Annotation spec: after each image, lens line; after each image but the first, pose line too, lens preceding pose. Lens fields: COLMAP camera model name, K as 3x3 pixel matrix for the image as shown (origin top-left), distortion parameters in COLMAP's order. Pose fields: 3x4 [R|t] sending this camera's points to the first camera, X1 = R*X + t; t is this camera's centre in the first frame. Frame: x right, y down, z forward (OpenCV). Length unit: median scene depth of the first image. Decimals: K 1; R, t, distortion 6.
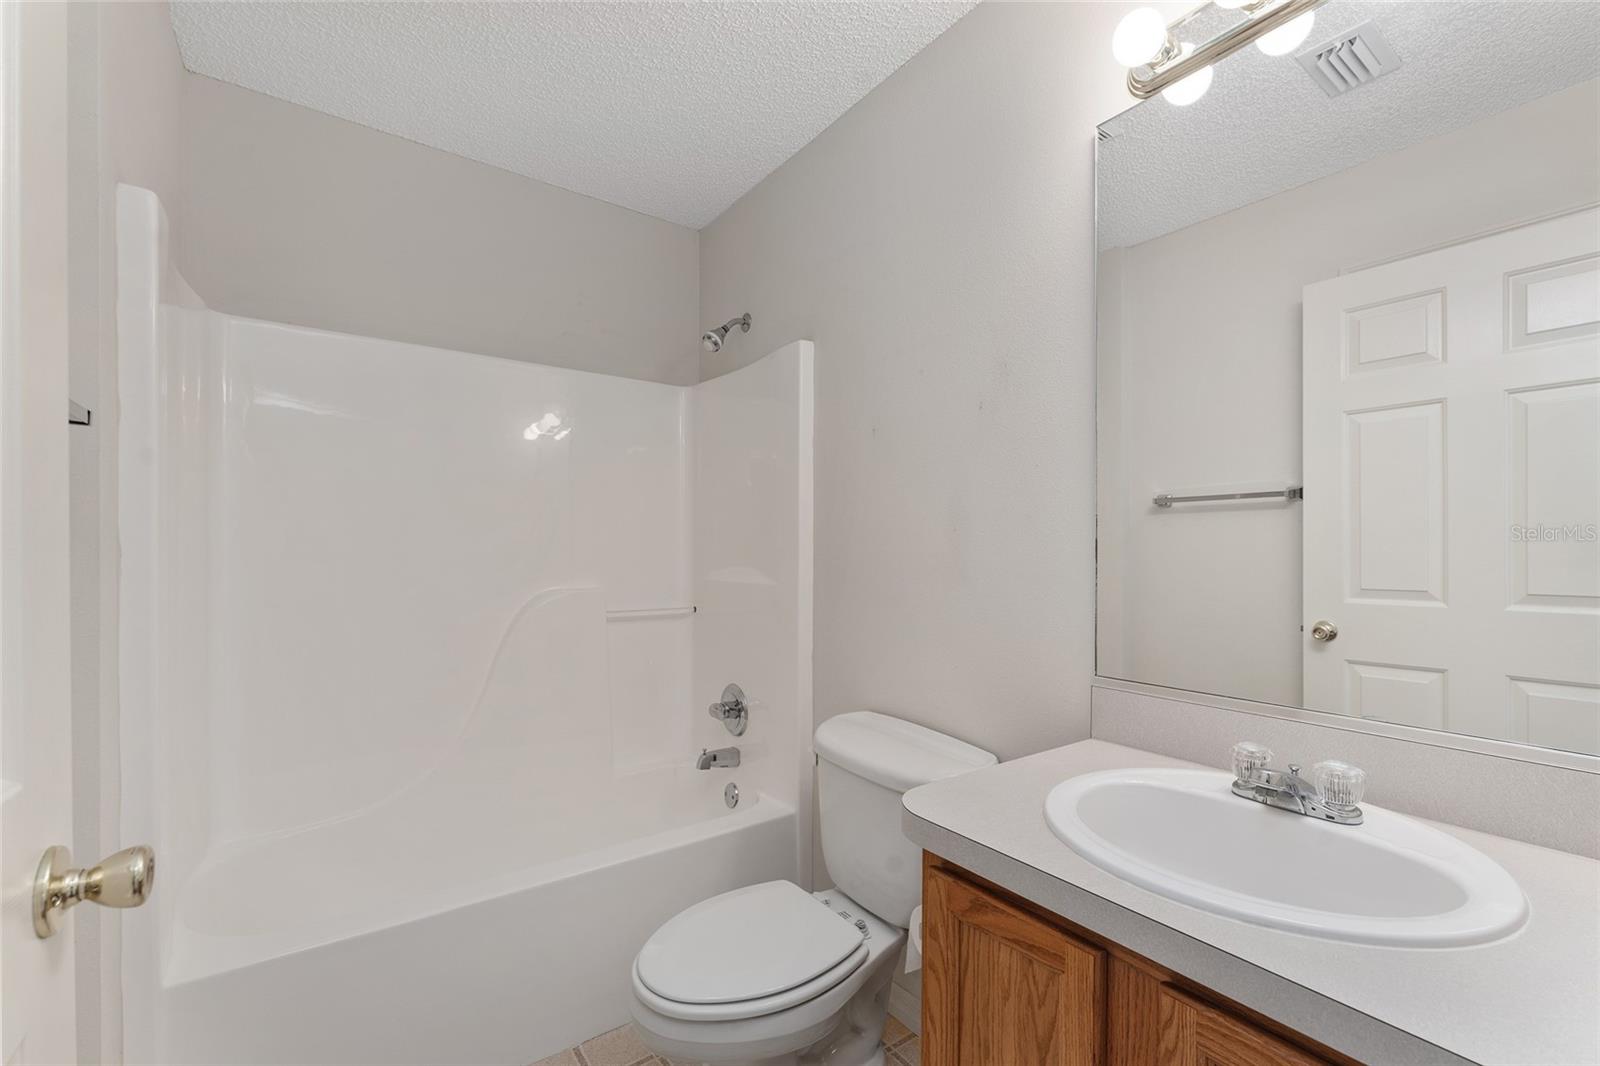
lens RADIAL K [[686.6, 0, 808.7], [0, 686.6, 543.9], [0, 0, 1]] dist [0.001382, 0.000577]
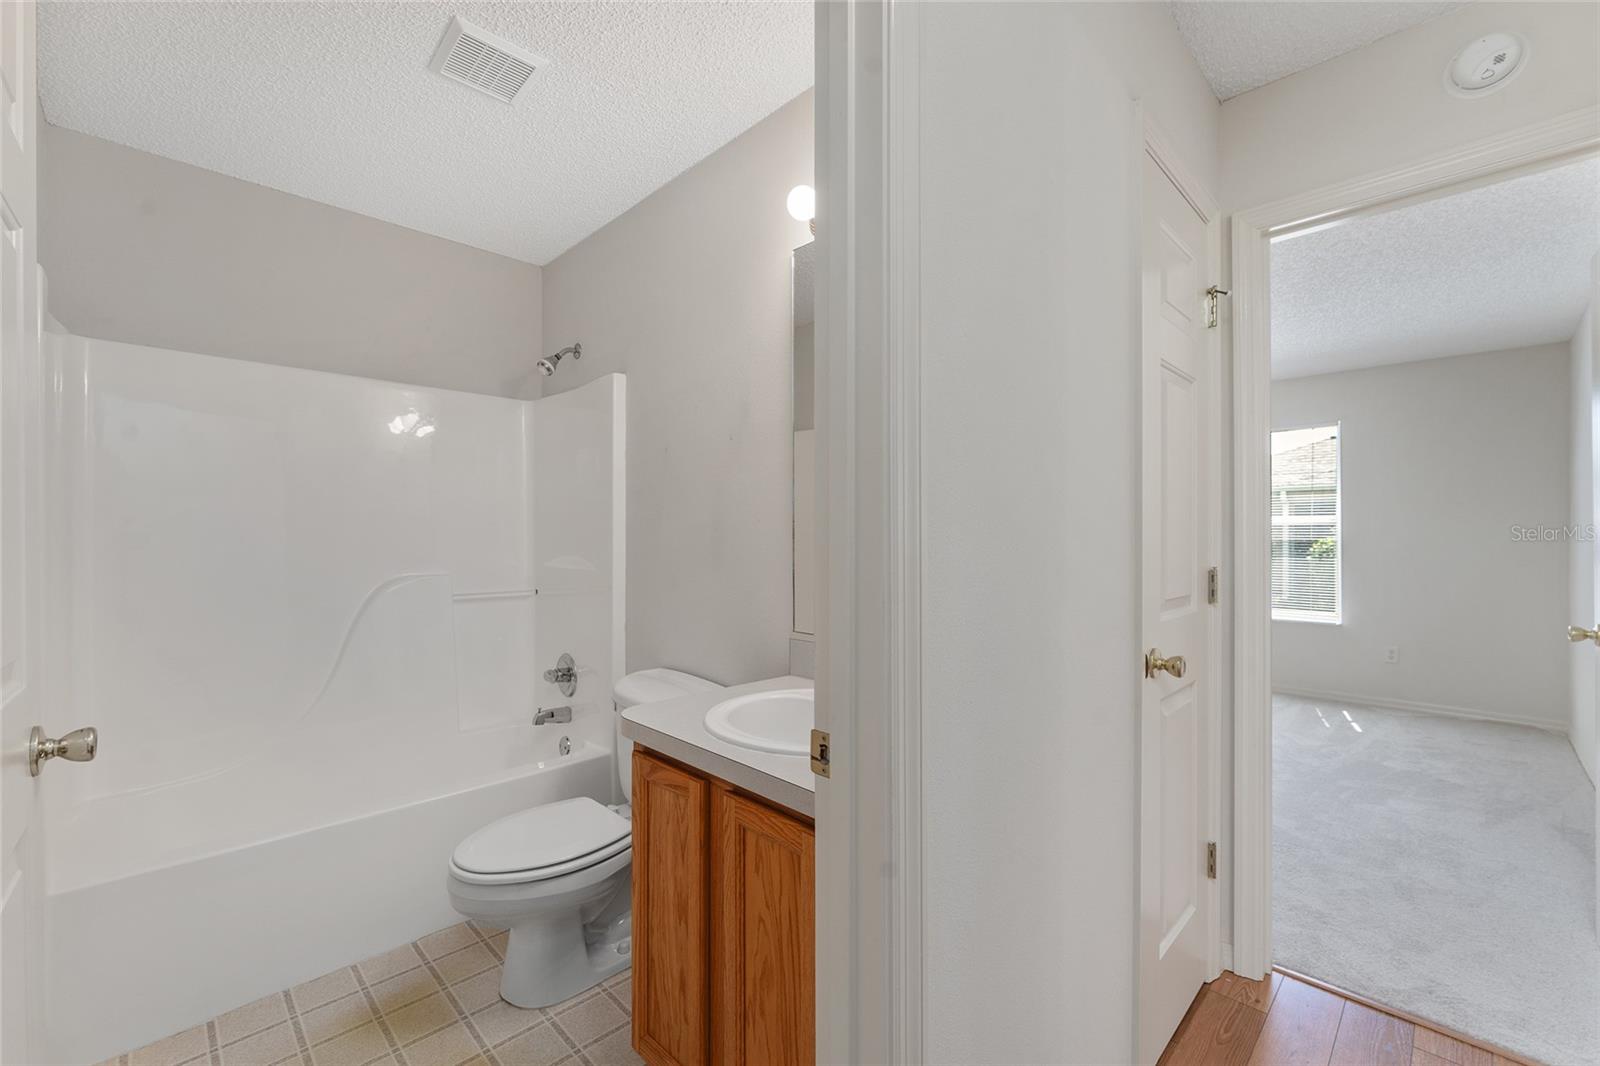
lens RADIAL K [[652.7, 0, 790.6], [0, 652.7, 532.2], [0, 0, 1]] dist [0.001539, -0.000587]
pose [[0.989048, -0.001074, 0.147594, 0.291463], [0.000457, 0.999991, 0.004216, -0.031829], [-0.147597, -0.004102, 0.989039, -0.487126]]
